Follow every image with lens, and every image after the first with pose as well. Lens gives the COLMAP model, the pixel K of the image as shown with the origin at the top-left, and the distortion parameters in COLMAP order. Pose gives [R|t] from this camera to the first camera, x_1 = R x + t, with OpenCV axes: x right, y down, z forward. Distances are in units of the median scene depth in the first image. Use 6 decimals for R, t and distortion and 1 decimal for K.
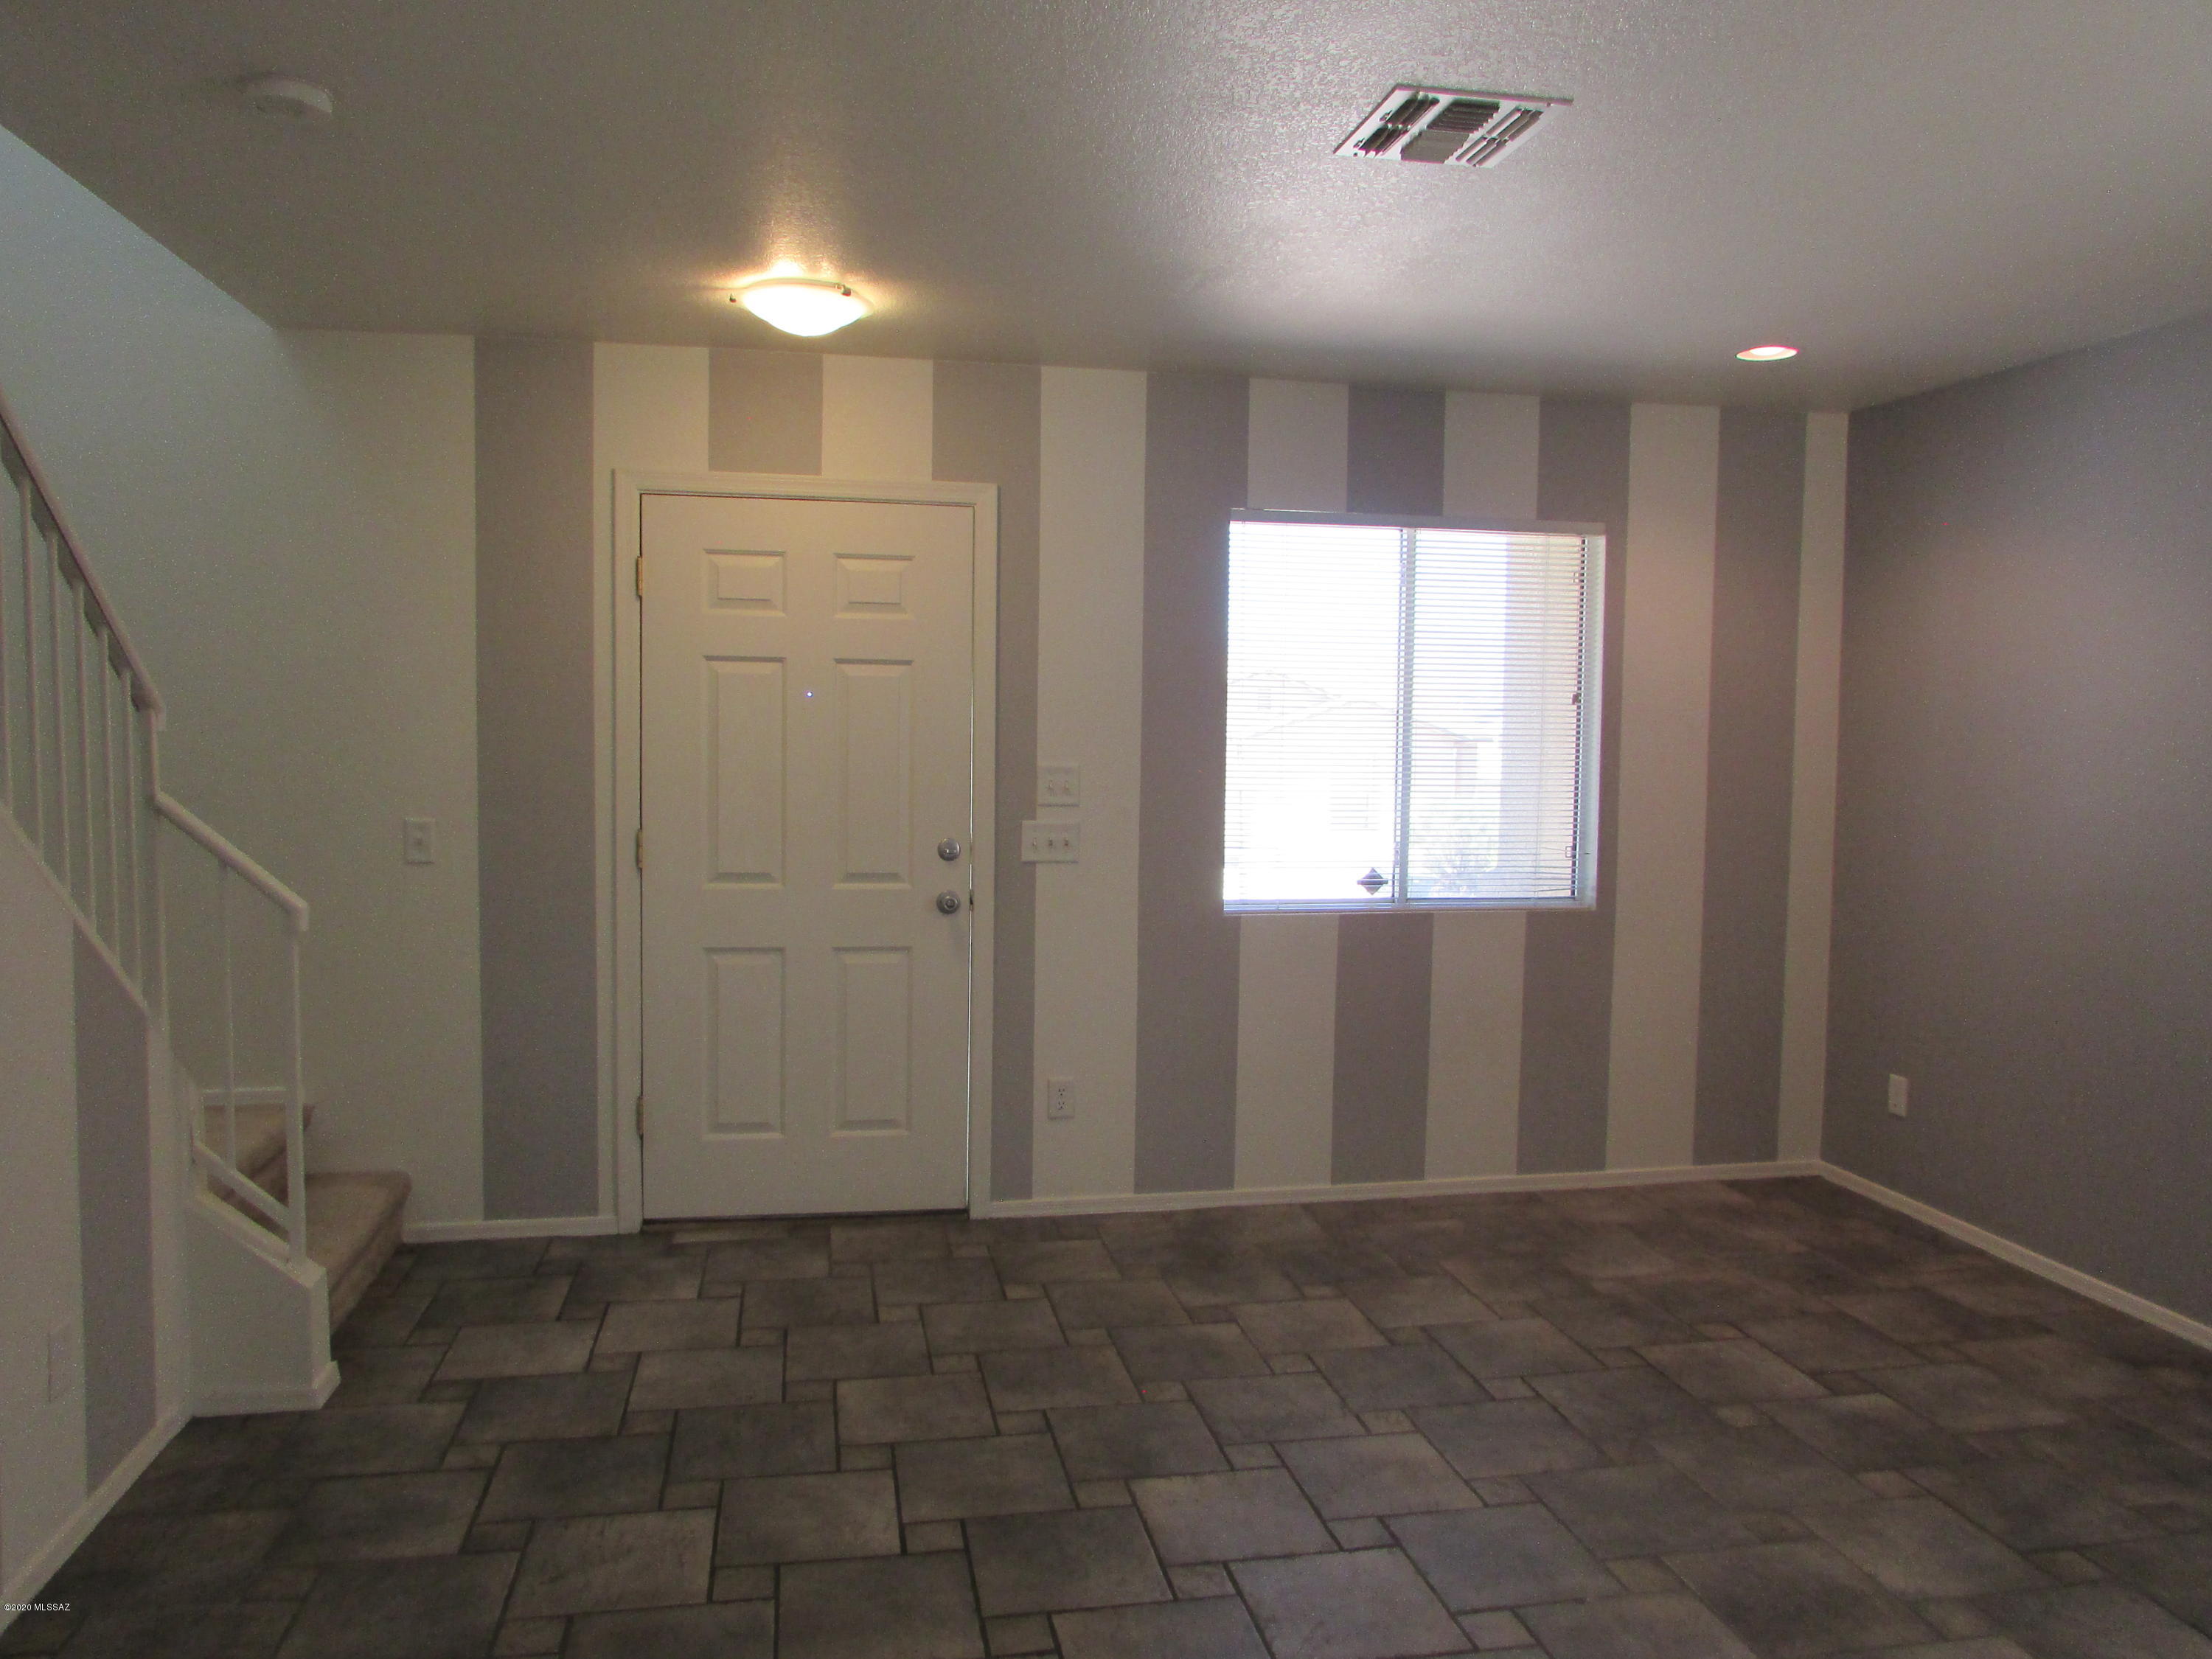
lens RADIAL K [[1574.8, 0, 1096.8], [0, 1574.8, 833.0], [0, 0, 1]] dist [-0.034221, 0.016316]
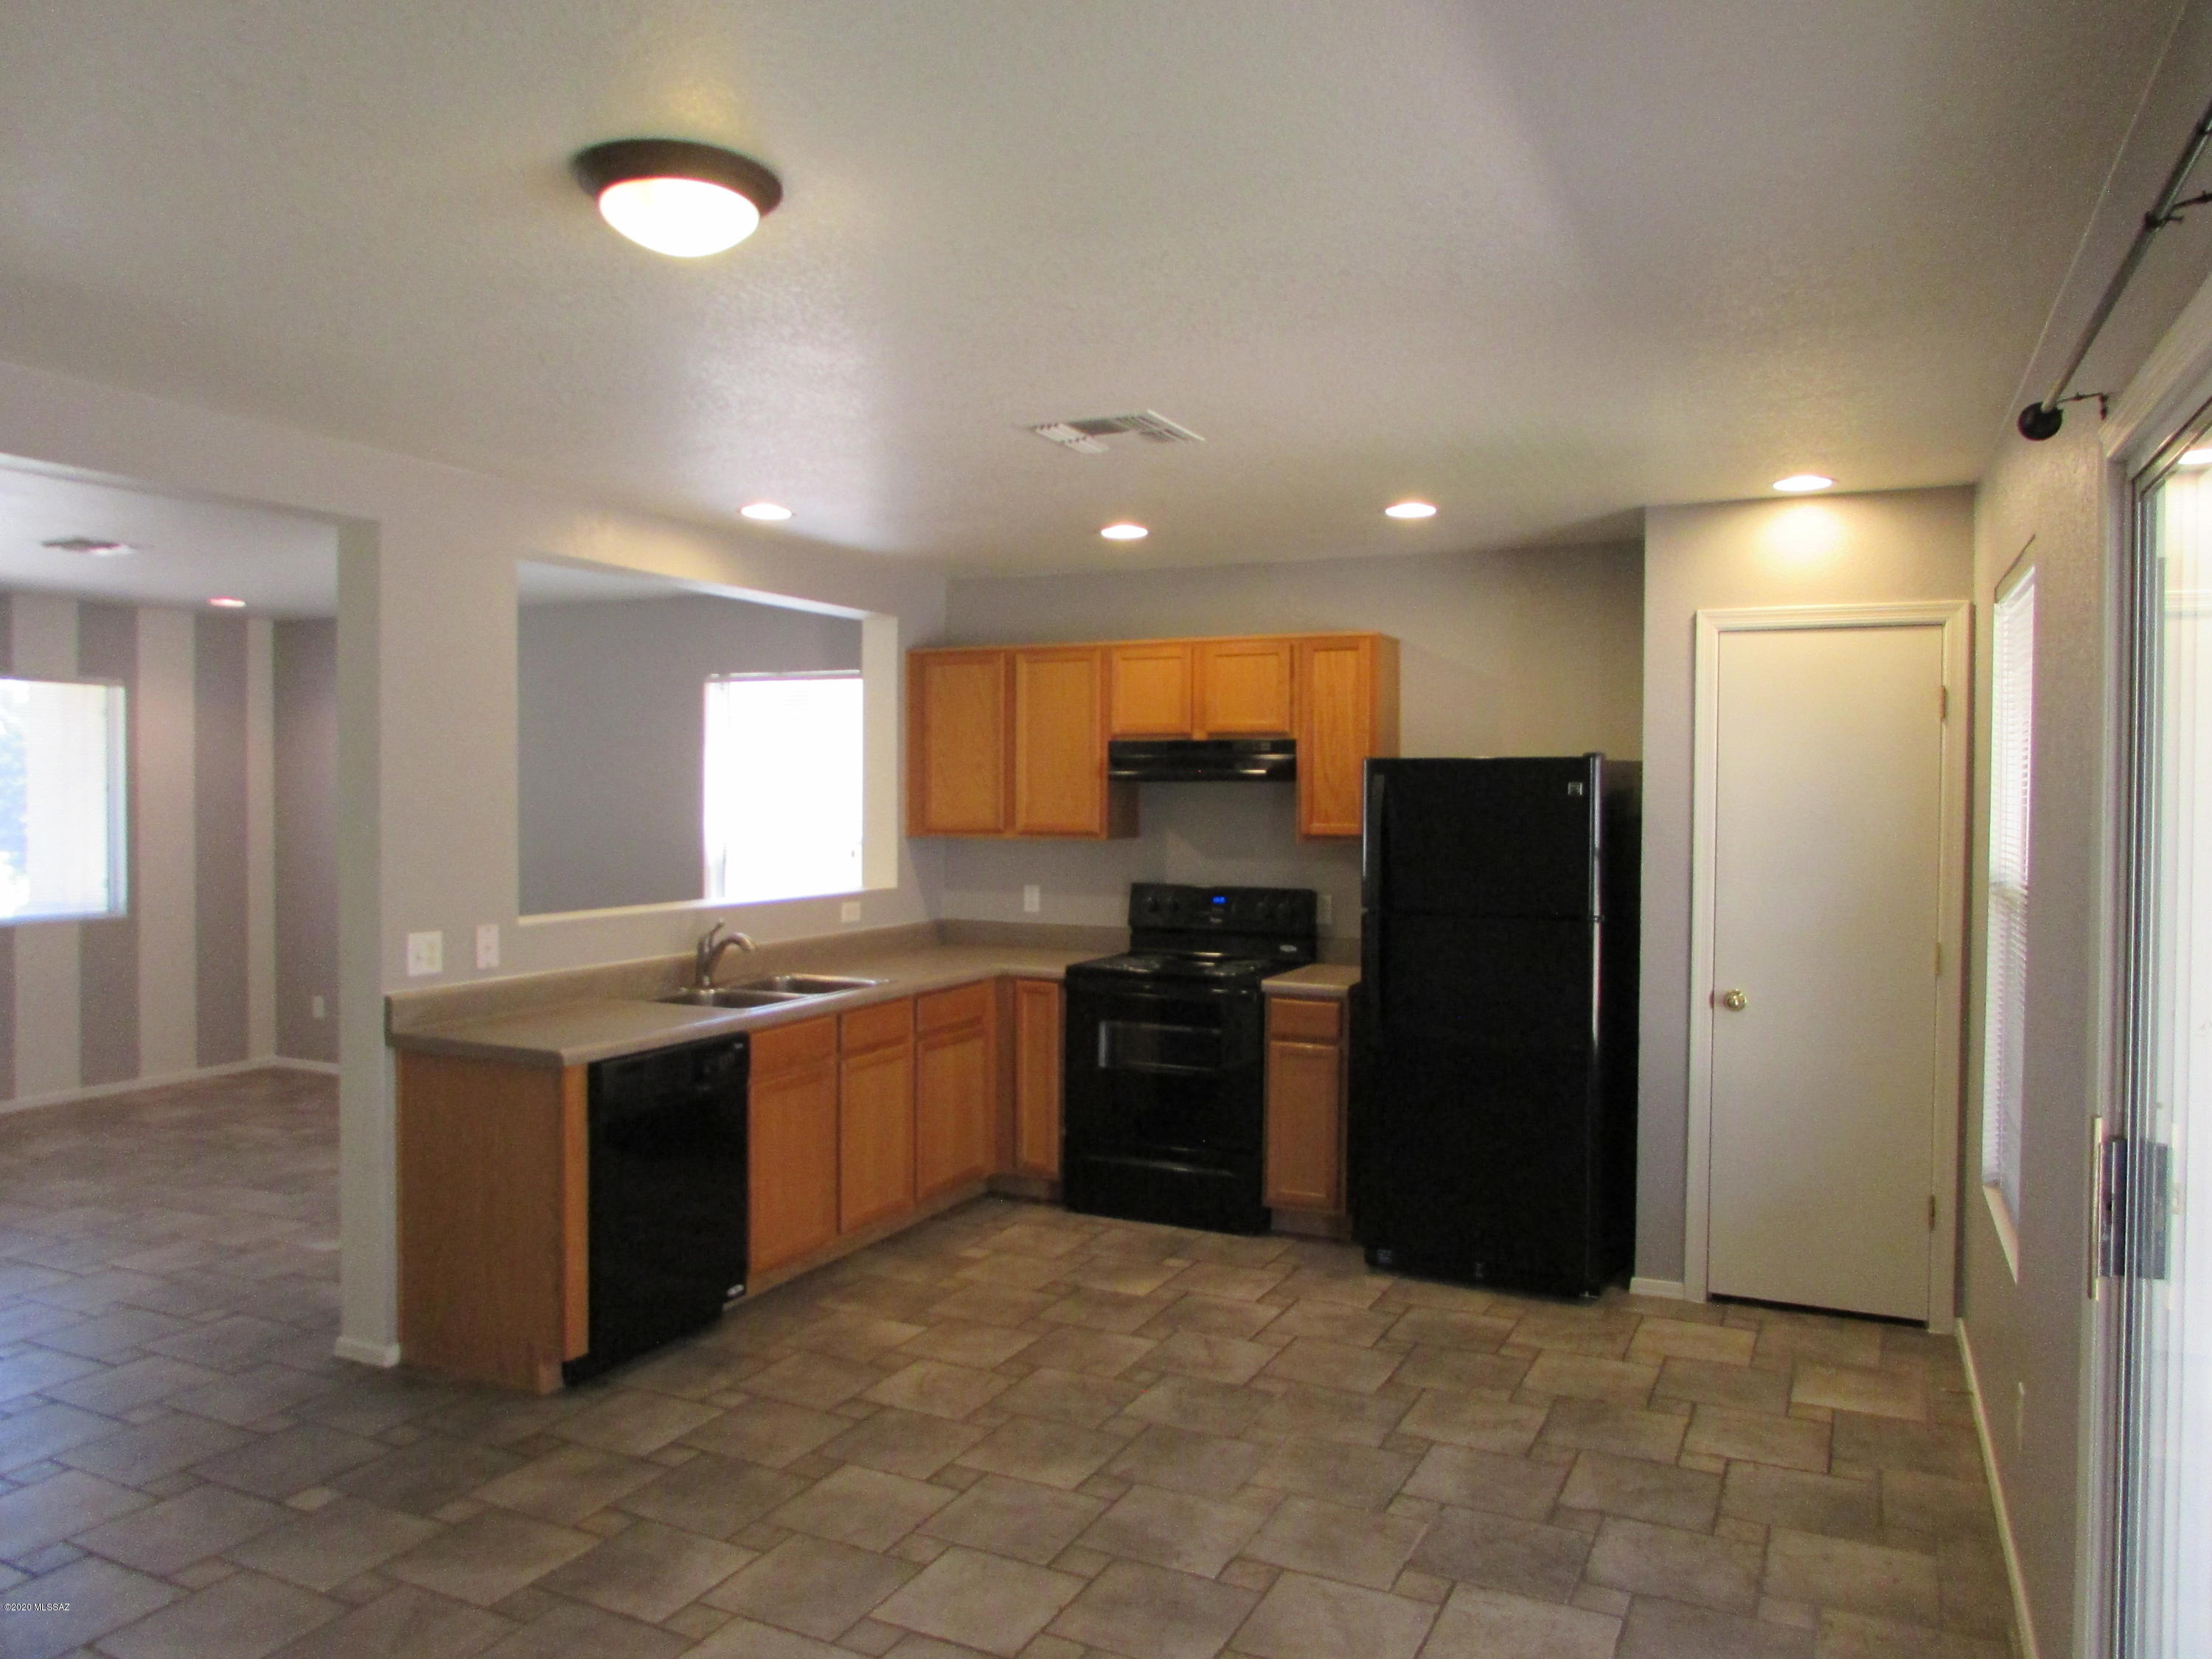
lens RADIAL K [[1574.8, 0, 1091.1], [0, 1574.8, 824.4], [0, 0, 1]] dist [-0.034221, 0.016316]
pose [[0.600465, -0.024839, 0.799265, -0.437697], [0.053649, 0.998517, -0.009274, 0.025382], [-0.797849, 0.048448, 0.600907, -0.912745]]
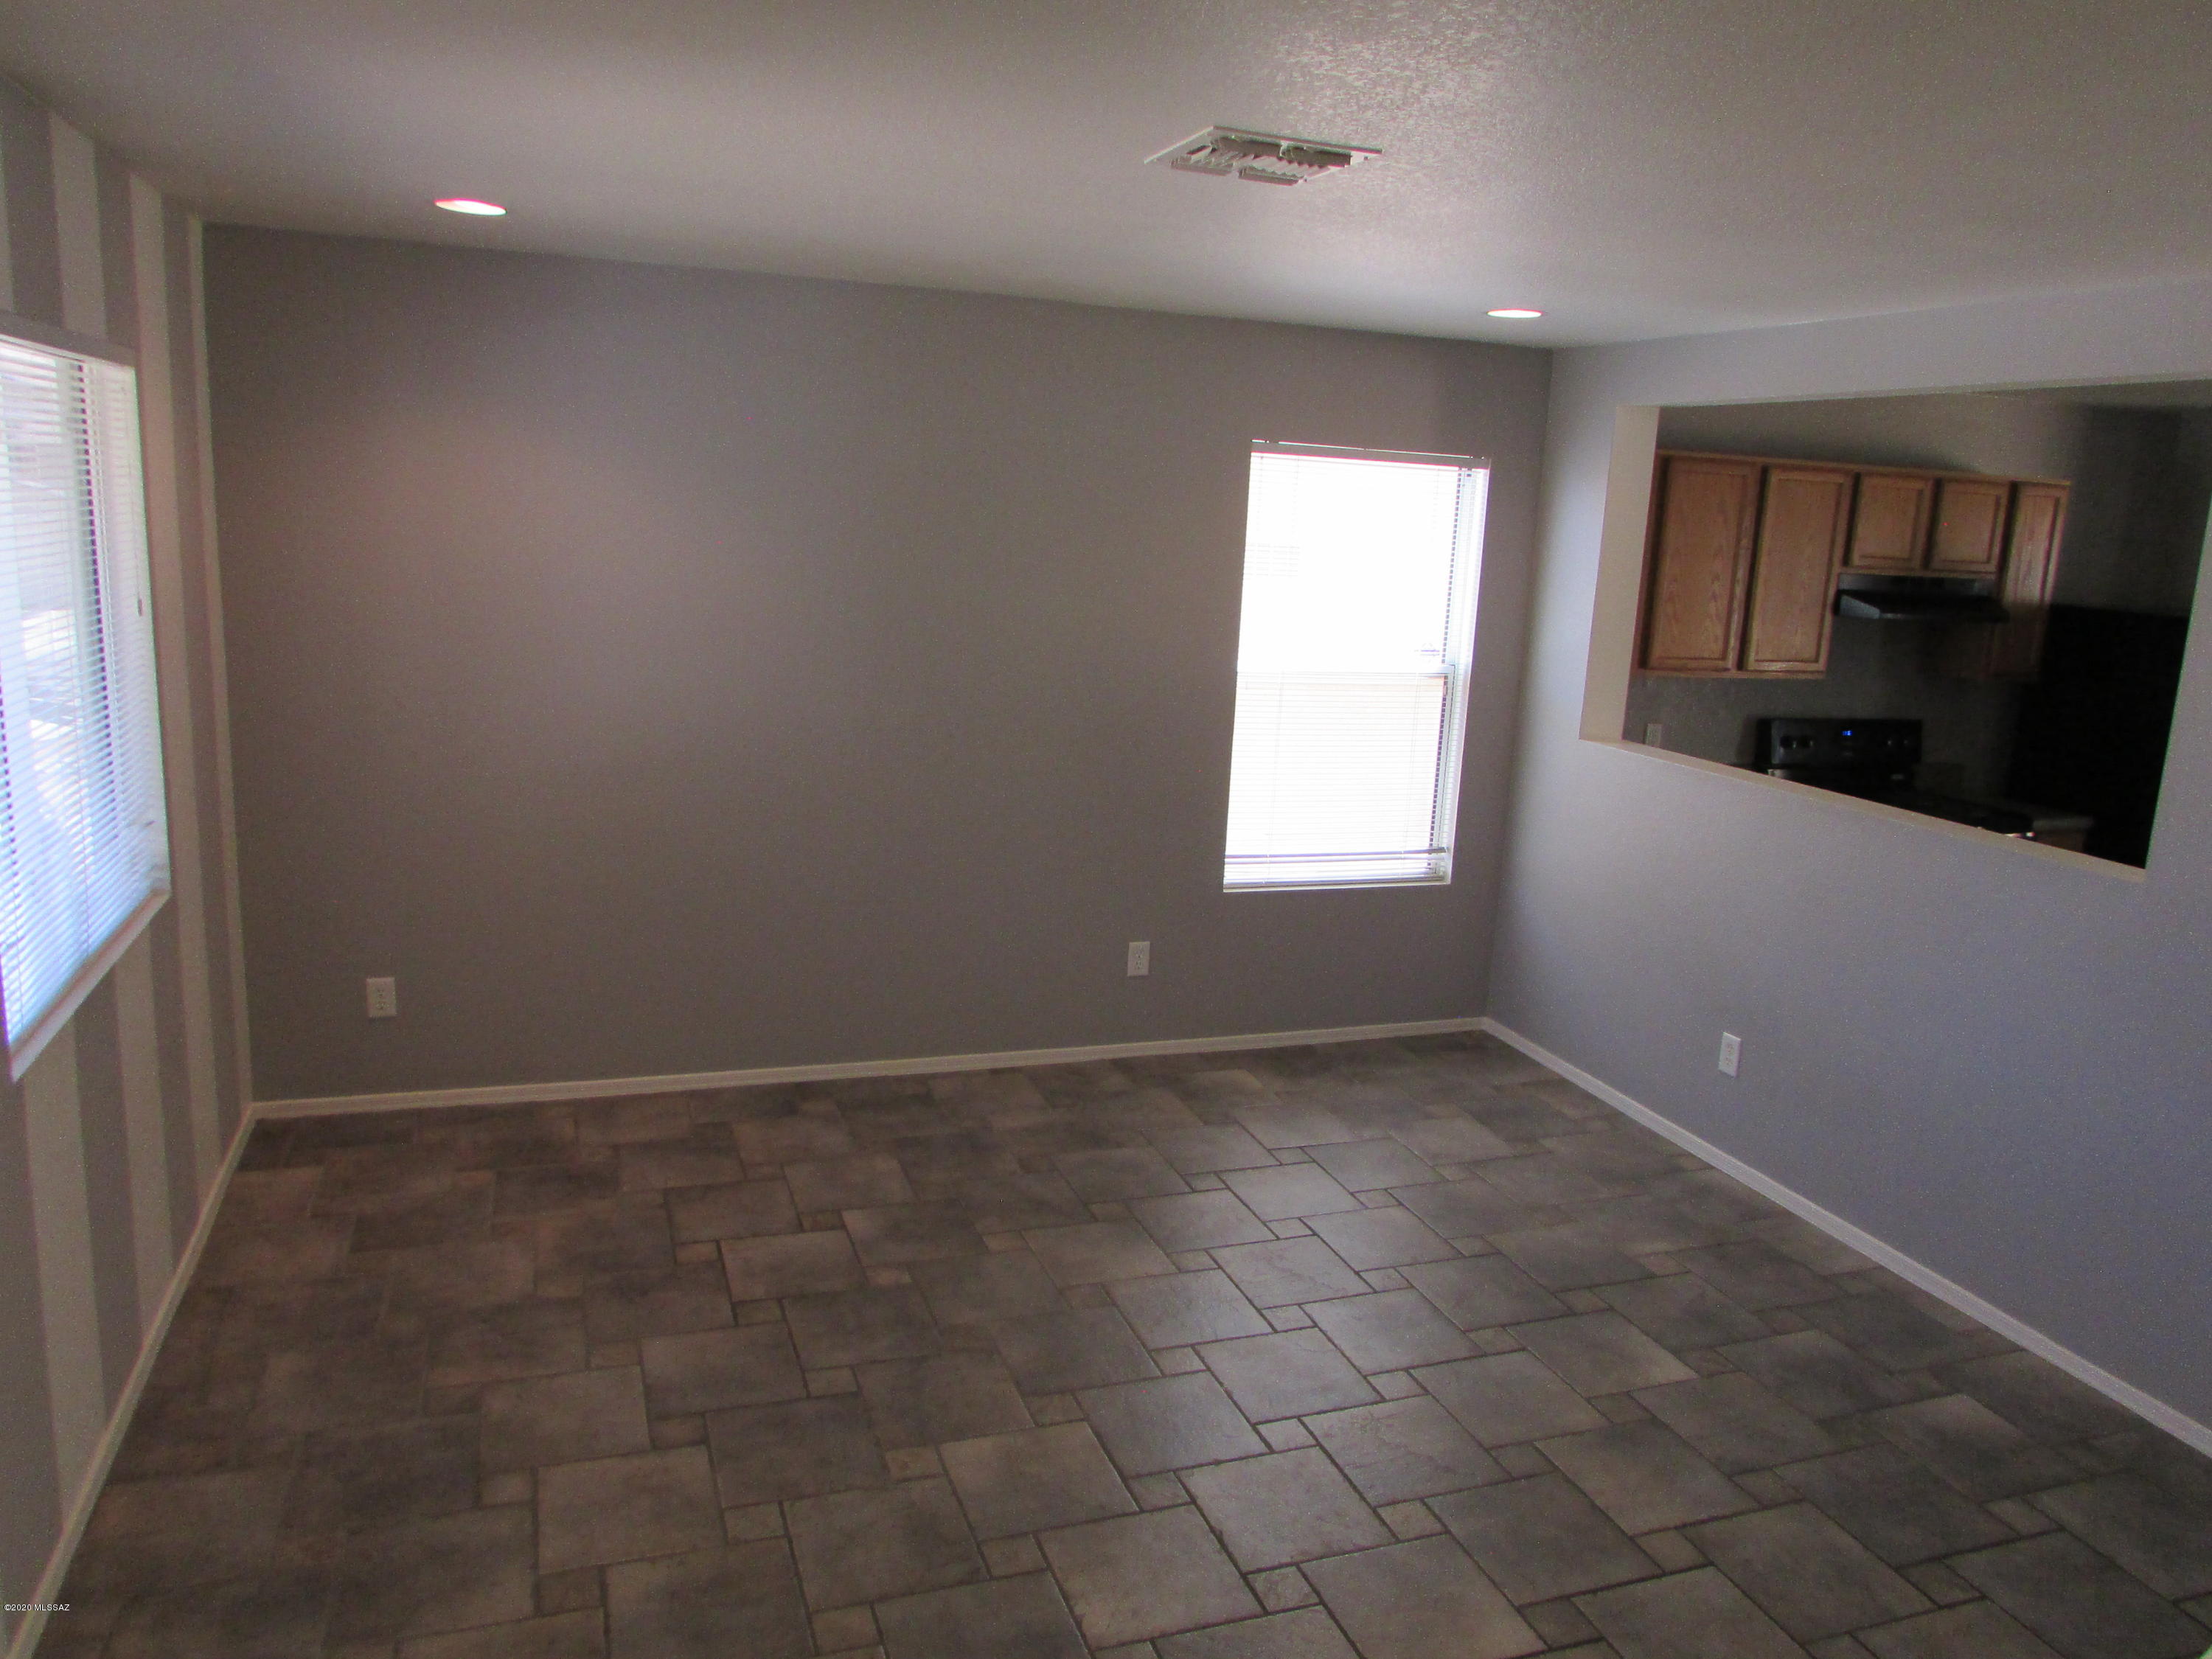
lens RADIAL K [[1574.8, 0, 1086.9], [0, 1574.8, 816.1], [0, 0, 1]] dist [-0.034221, 0.016316]
pose [[-0.142114, -0.214411, 0.966350, -0.522173], [0.017090, 0.975581, 0.218973, -0.166142], [-0.989703, 0.047634, -0.134979, 0.796647]]
